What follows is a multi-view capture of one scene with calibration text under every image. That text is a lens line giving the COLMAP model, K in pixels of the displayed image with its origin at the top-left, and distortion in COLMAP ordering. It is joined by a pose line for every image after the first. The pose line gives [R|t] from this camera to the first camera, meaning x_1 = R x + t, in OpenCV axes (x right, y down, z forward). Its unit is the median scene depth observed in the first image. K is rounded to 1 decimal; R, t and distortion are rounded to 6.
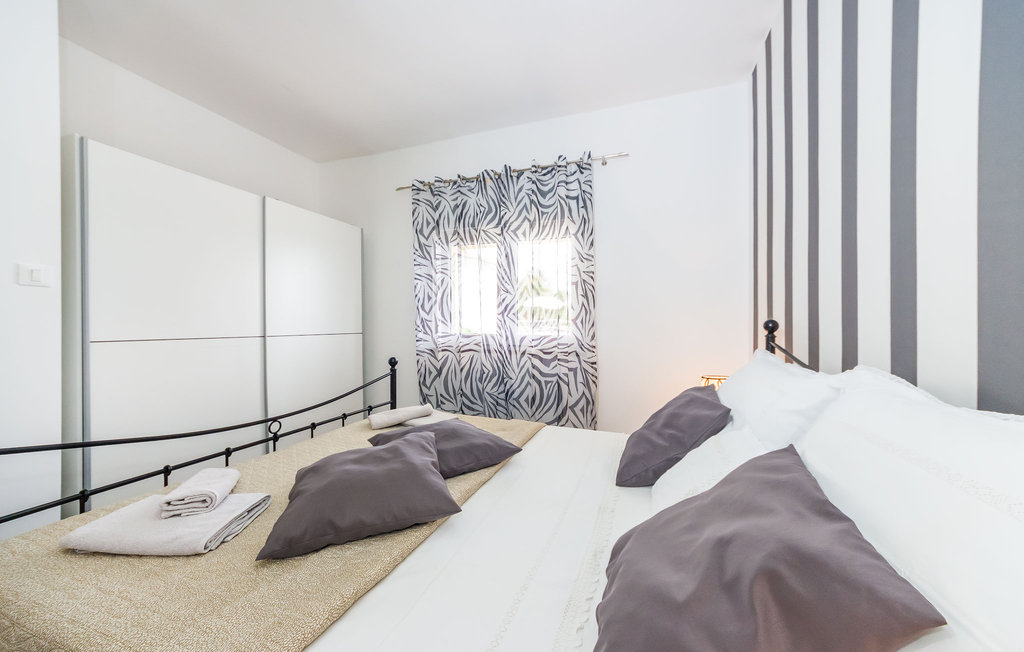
lens RADIAL K [[372.0, 0, 515.0], [0, 372.0, 327.5], [0, 0, 1]] dist [-0.000032, -0.000031]
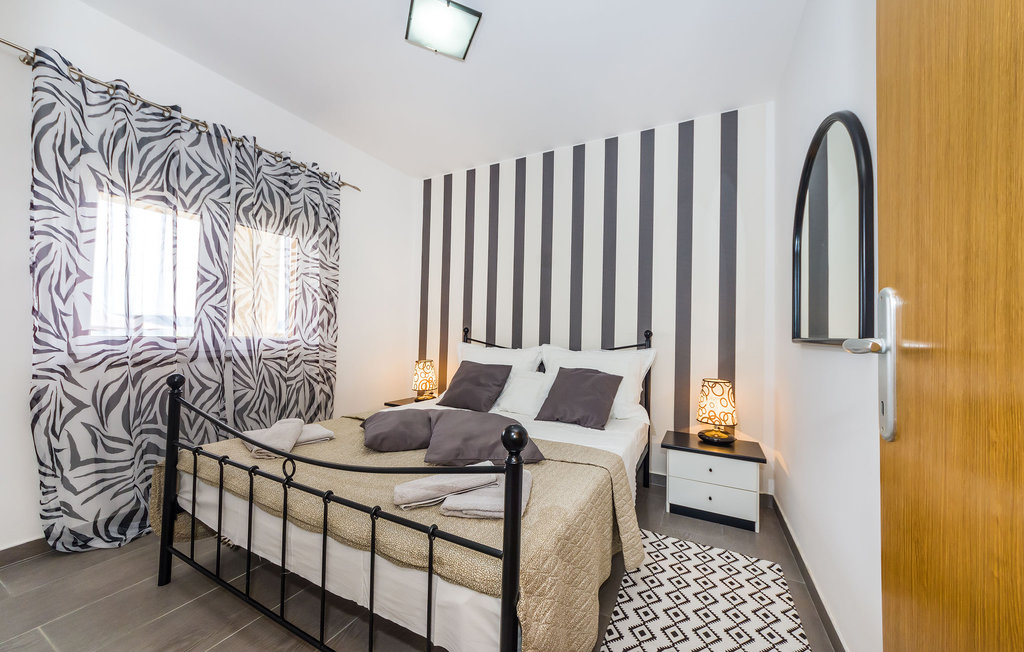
lens RADIAL K [[372.0, 0, 512.6], [0, 372.0, 325.1], [0, 0, 1]] dist [-0.000032, -0.000031]
pose [[0.138971, 0.020969, 0.990074, -0.752147], [-0.007760, 0.999768, -0.020085, 0.004286], [-0.990266, -0.004892, 0.139102, 0.286965]]
